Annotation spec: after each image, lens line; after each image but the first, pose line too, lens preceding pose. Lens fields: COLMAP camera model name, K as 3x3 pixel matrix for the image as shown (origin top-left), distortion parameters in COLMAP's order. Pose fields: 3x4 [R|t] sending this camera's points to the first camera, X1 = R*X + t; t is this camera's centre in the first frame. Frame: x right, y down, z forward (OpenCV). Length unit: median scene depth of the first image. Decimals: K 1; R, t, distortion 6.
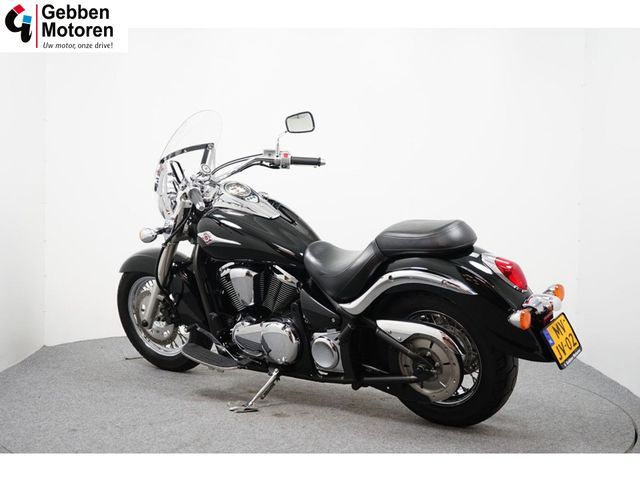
lens RADIAL K [[932.8, 0, 319.9], [0, 932.8, 240.5], [0, 0, 1]] dist [-0.060000, 0.000000]
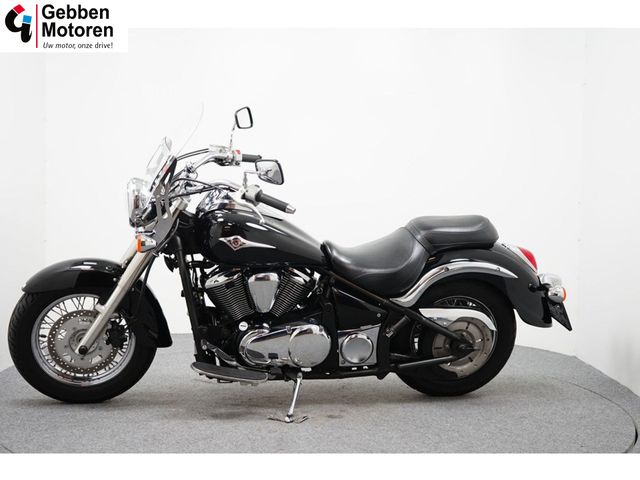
lens RADIAL K [[932.8, 0, 319.9], [0, 932.8, 239.0], [0, 0, 1]] dist [-0.060000, 0.000000]
pose [[0.677694, -0.043539, 0.734054, -0.768432], [0.039936, 0.998952, 0.022381, -0.024098], [-0.734259, 0.014148, 0.678722, 0.337021]]
